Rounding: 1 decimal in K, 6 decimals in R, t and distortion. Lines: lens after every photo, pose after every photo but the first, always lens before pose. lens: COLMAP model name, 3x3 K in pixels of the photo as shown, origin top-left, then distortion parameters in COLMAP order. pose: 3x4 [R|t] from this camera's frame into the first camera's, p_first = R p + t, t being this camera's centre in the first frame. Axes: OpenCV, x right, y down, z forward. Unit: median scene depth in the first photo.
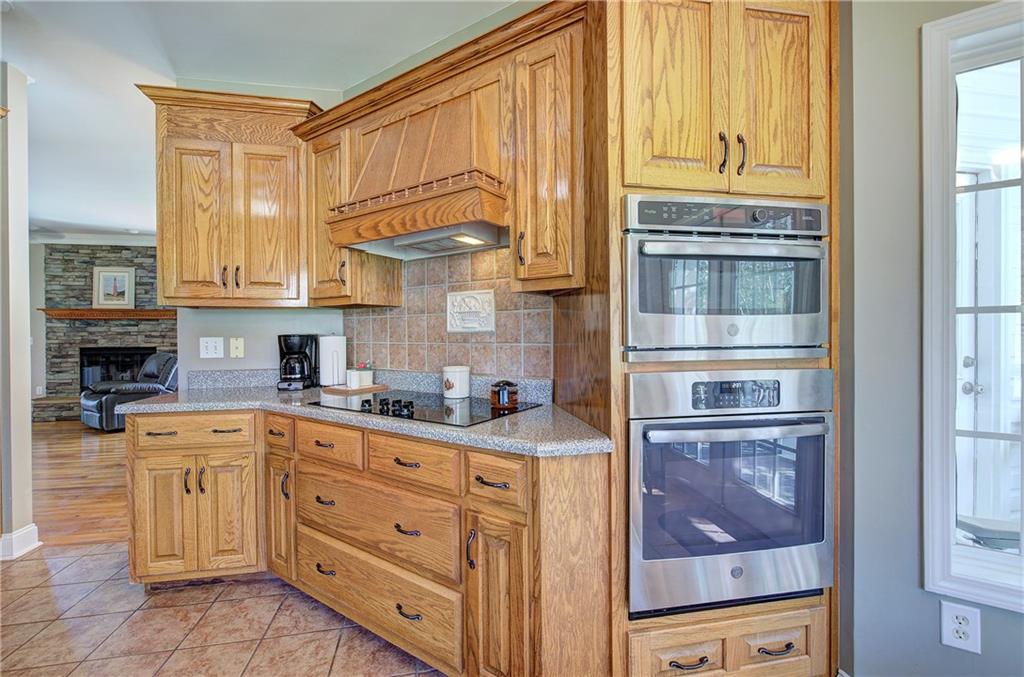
lens RADIAL K [[432.5, 0, 517.6], [0, 432.5, 337.8], [0, 0, 1]] dist [-0.007327, 0.003027]
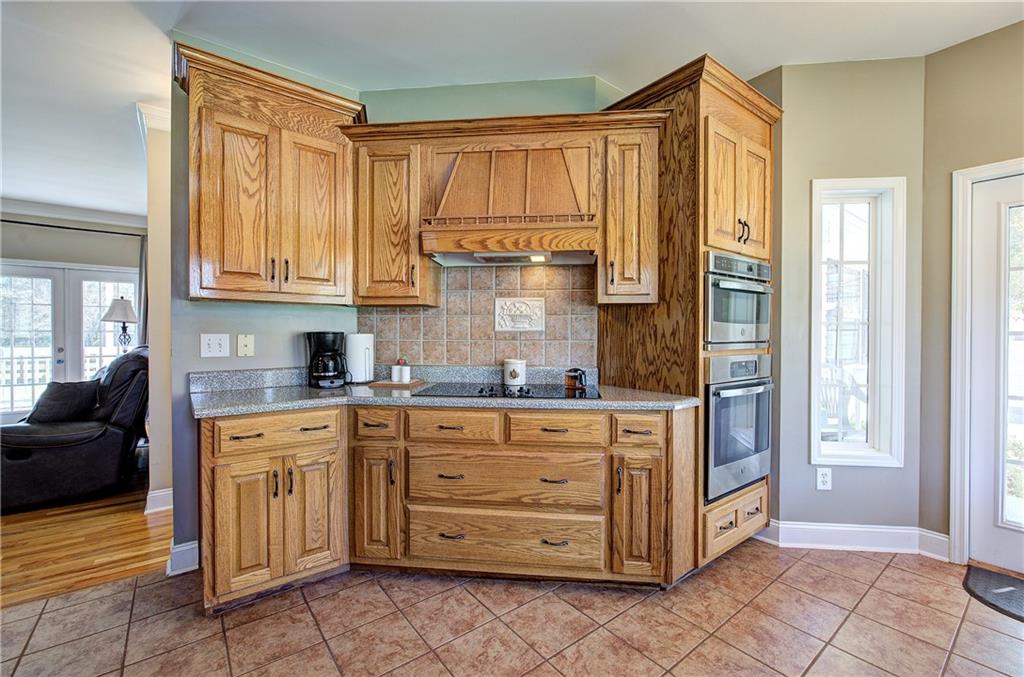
lens RADIAL K [[432.5, 0, 517.6], [0, 432.5, 337.8], [0, 0, 1]] dist [-0.007327, 0.003027]
pose [[0.890418, 0.004719, 0.455120, -0.708739], [-0.004625, 0.999988, -0.001322, 0.007214], [-0.455121, -0.000928, 0.890429, -0.093157]]
